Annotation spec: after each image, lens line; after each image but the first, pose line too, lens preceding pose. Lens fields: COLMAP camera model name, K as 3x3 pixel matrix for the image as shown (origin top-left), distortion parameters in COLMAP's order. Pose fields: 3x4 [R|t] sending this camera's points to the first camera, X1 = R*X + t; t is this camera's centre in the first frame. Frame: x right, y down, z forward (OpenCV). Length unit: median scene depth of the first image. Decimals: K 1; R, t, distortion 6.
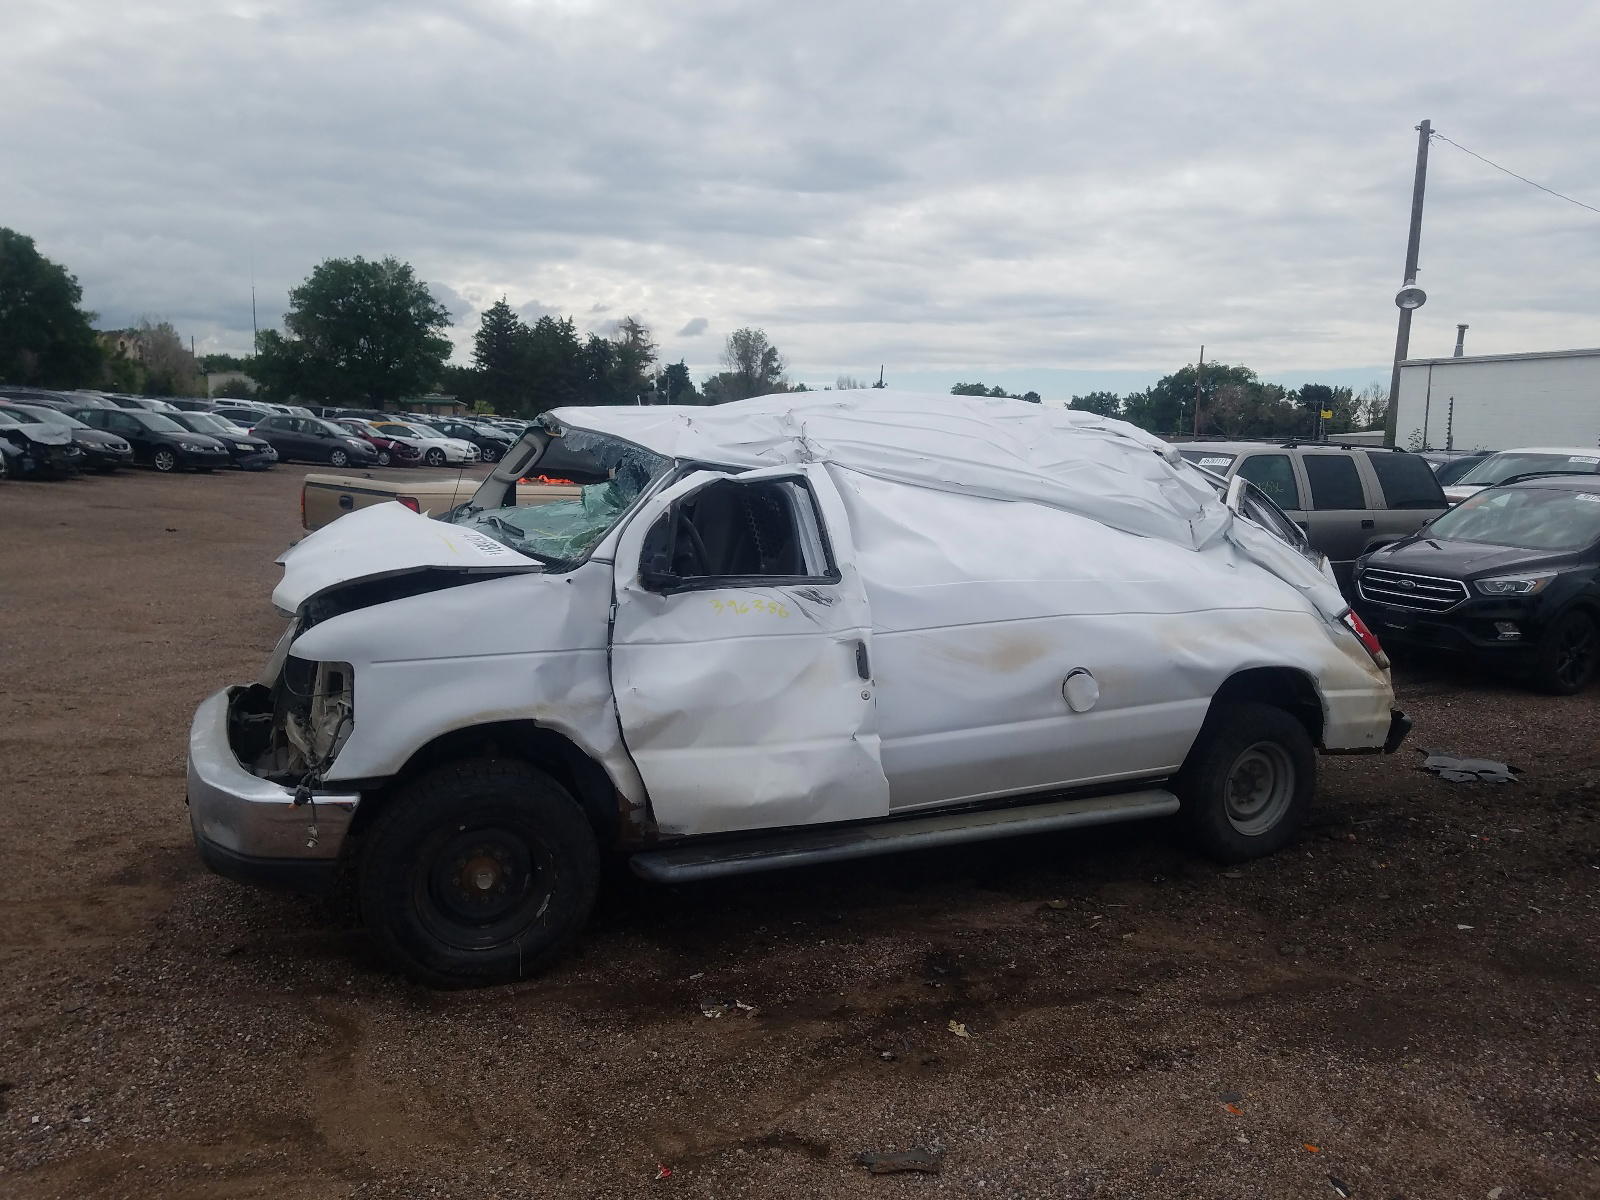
lens RADIAL K [[1233.7, 0, 800.0], [0, 1233.7, 600.0], [0, 0, 1]] dist [0.003961, 0.000711]
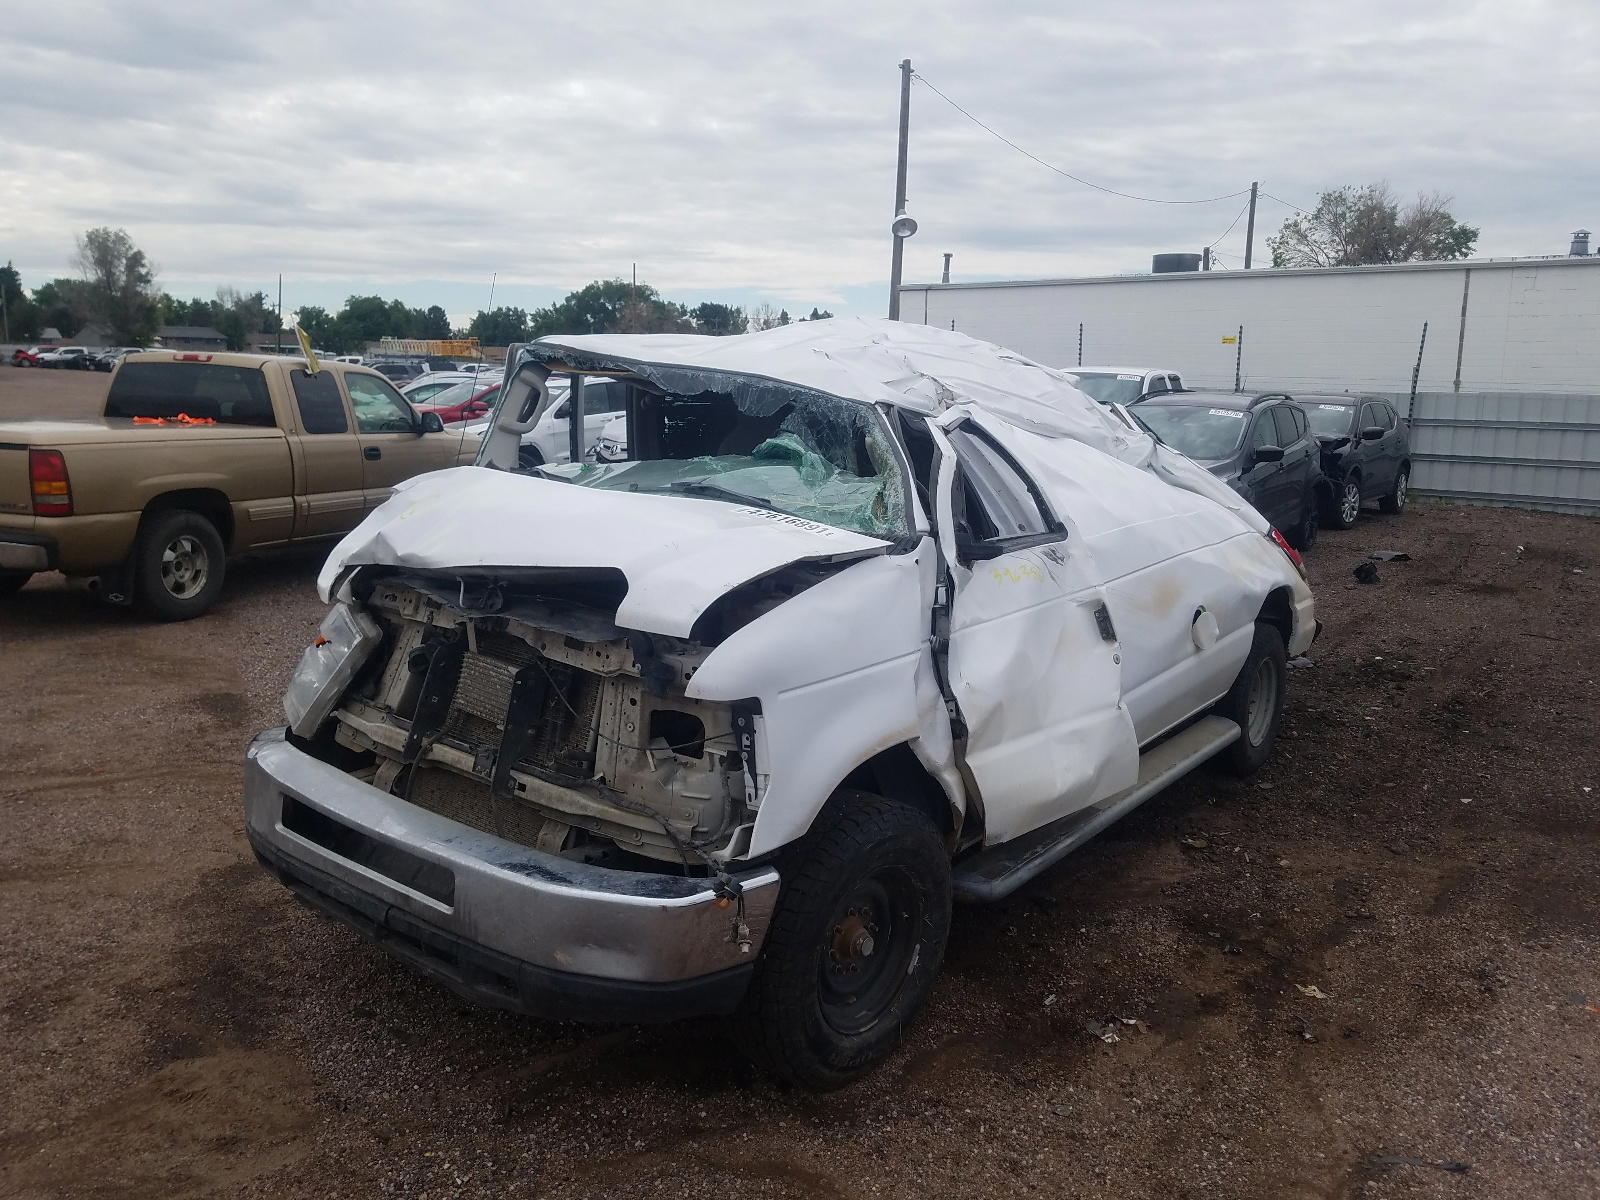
lens RADIAL K [[1240.3, 0, 800.0], [0, 1240.3, 600.0], [0, 0, 1]] dist [0.008940, -0.007847]
pose [[0.896606, -0.089447, 0.433701, -0.555823], [0.061445, 0.995043, 0.078192, -0.053512], [-0.438545, -0.043459, 0.897658, 0.275205]]
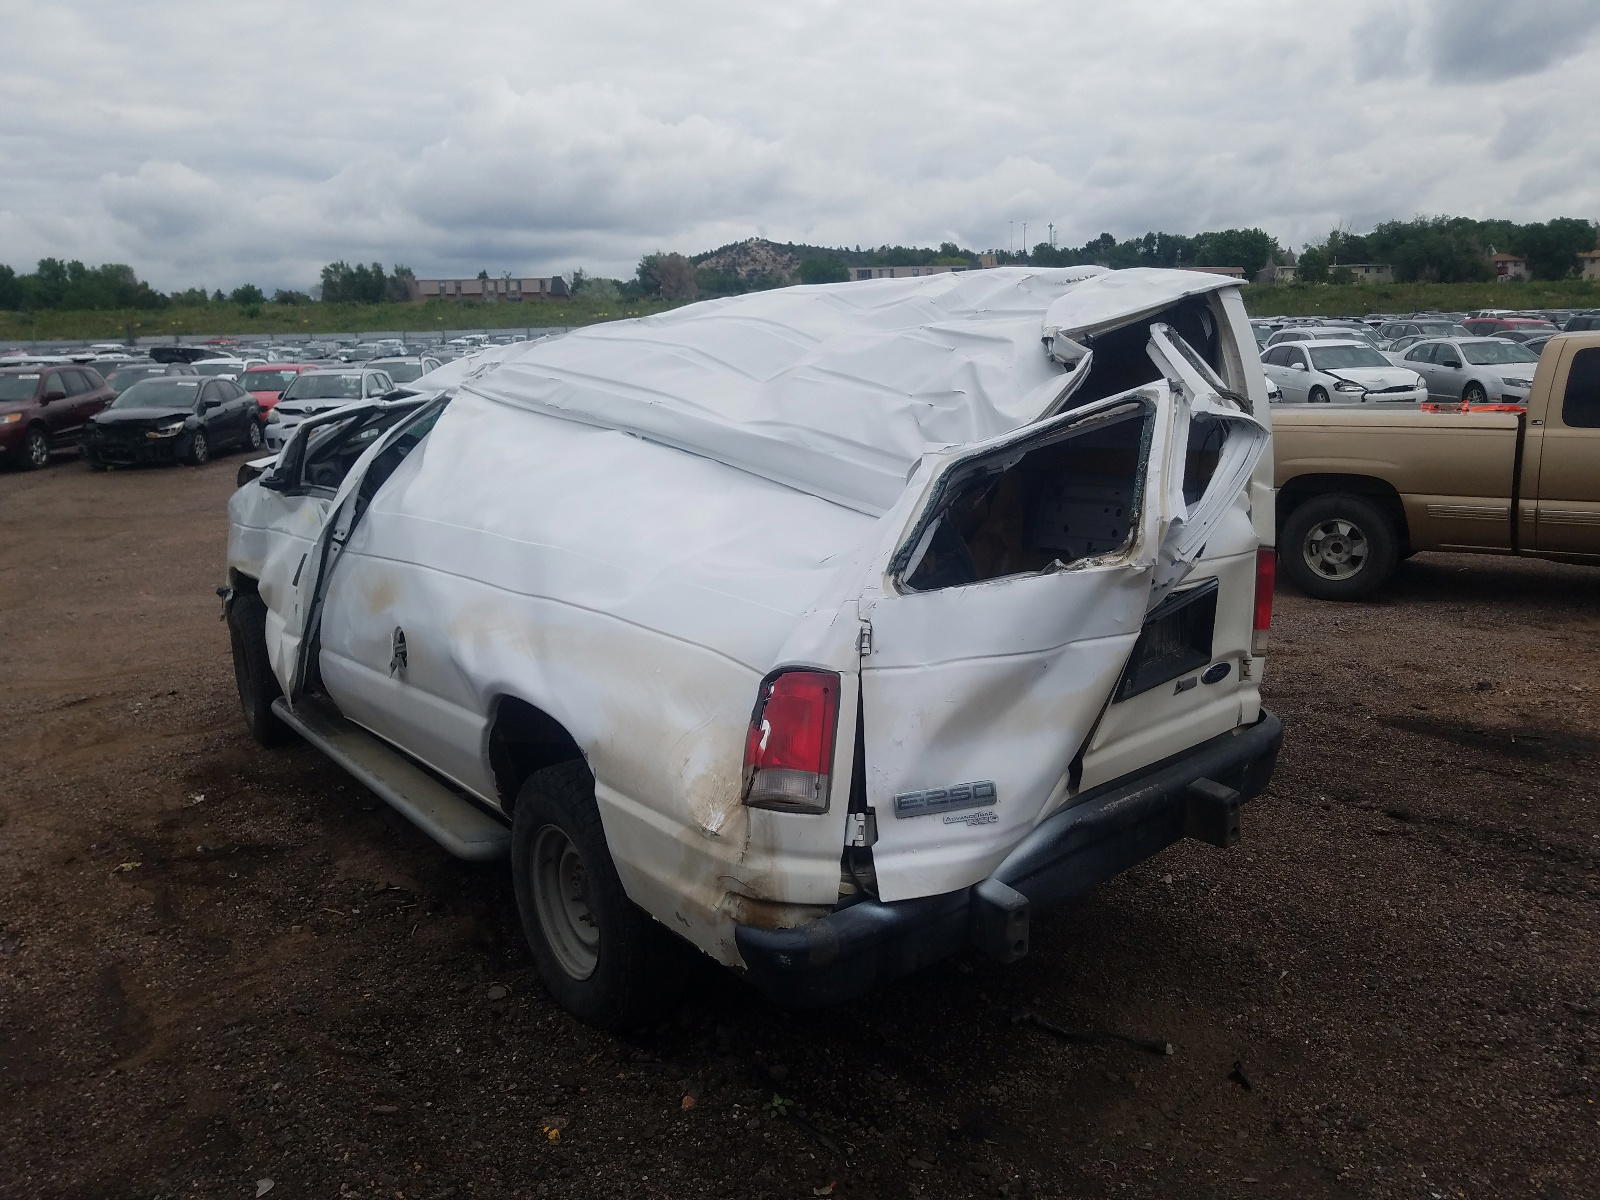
lens RADIAL K [[1240.3, 0, 800.0], [0, 1240.3, 600.0], [0, 0, 1]] dist [0.008940, -0.007847]
pose [[0.158860, 0.138143, -0.977589, 1.216455], [-0.088535, 0.988167, 0.125251, -0.104128], [0.983324, 0.066653, 0.169211, 1.255845]]
